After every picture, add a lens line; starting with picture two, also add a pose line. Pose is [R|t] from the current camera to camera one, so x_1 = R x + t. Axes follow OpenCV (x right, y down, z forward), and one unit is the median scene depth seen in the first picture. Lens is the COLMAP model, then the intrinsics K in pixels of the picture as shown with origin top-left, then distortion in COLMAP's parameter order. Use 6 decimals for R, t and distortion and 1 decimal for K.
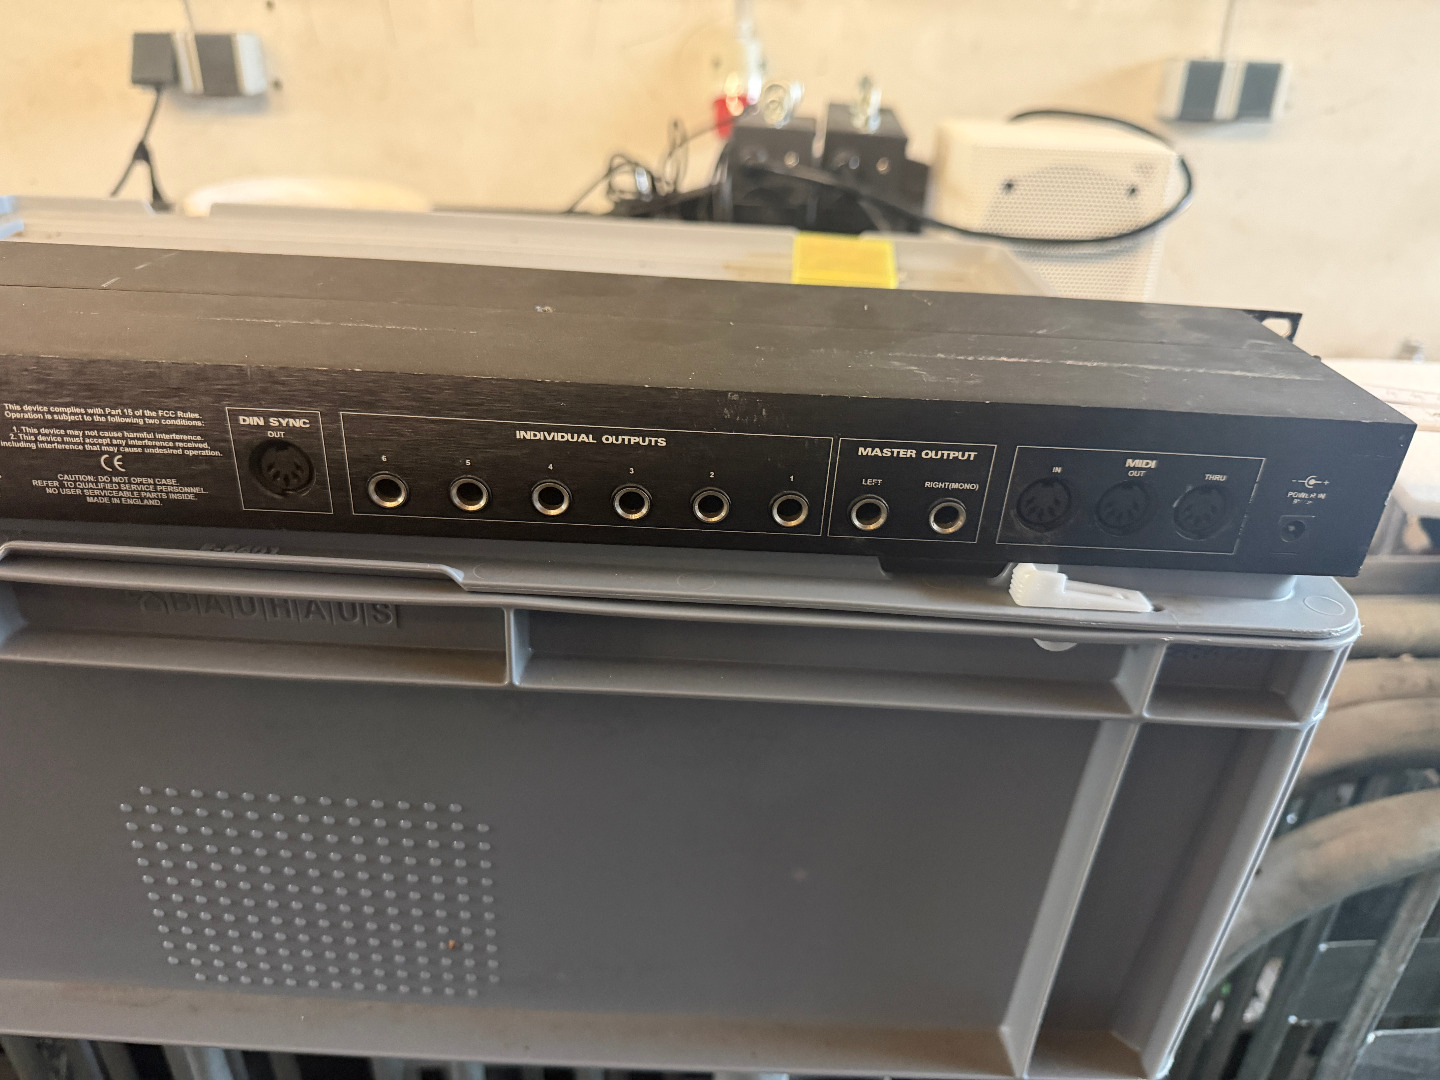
lens RADIAL K [[1054.2, 0, 717.4], [0, 1054.2, 551.3], [0, 0, 1]] dist [-0.003647, -0.030451]
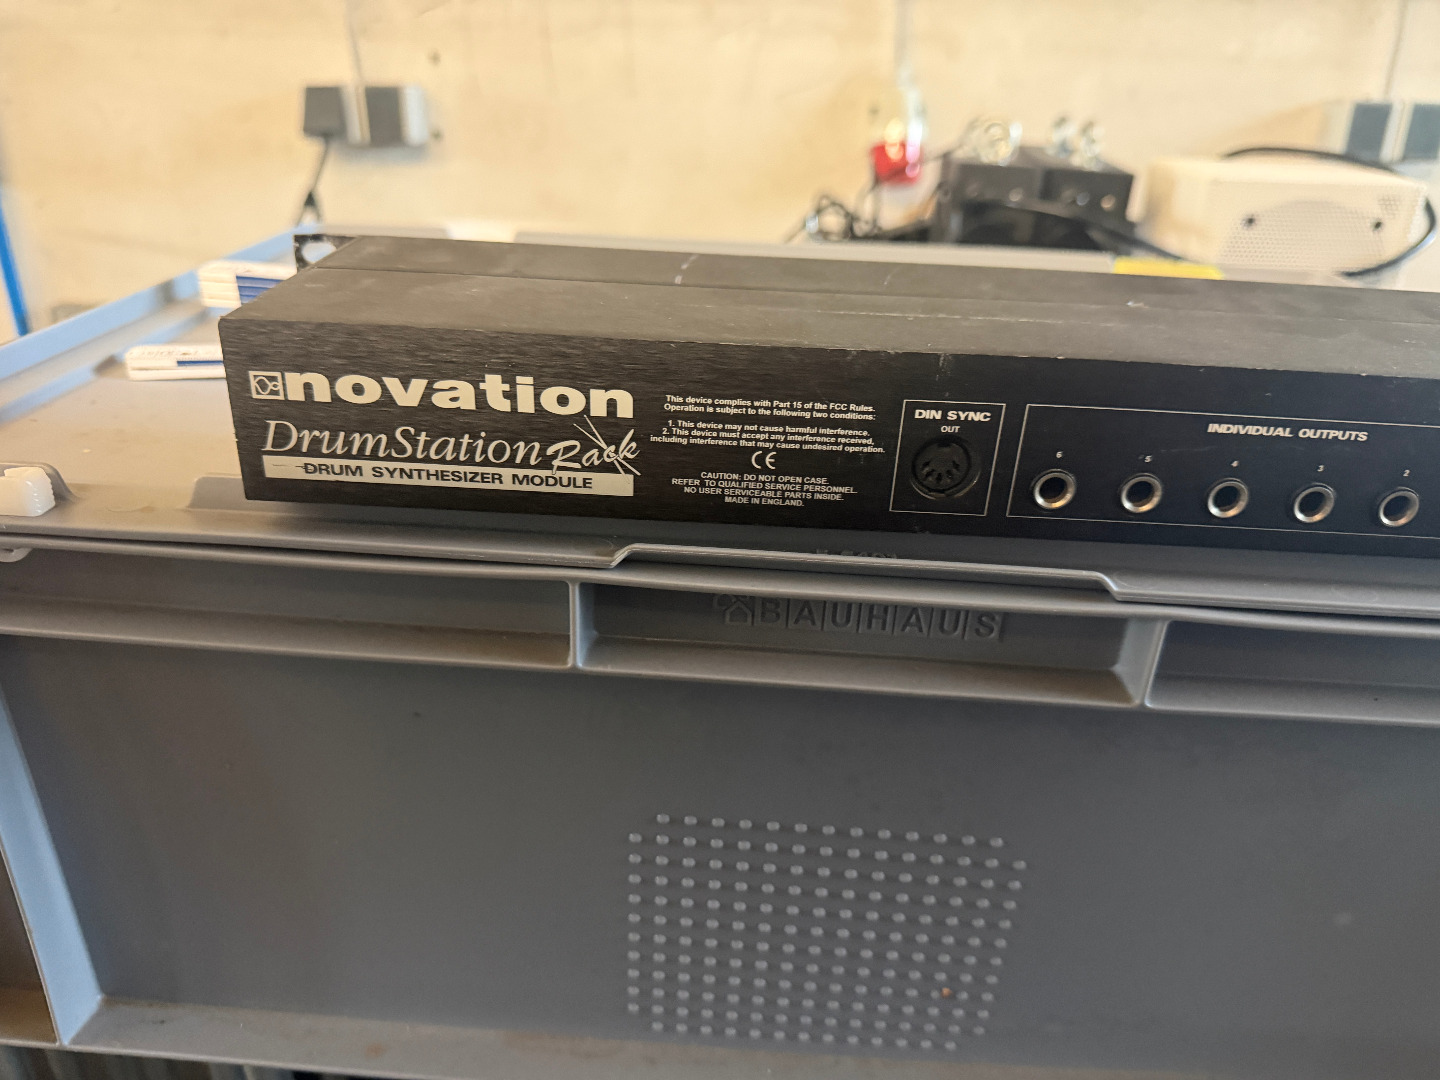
lens RADIAL K [[1054.2, 0, 716.5], [0, 1054.2, 551.6], [0, 0, 1]] dist [-0.003647, -0.030451]
pose [[0.999124, 0.004393, -0.041623, -0.460047], [-0.006463, 0.998741, -0.049741, 0.035936], [0.041352, 0.049966, 0.997894, 0.046184]]
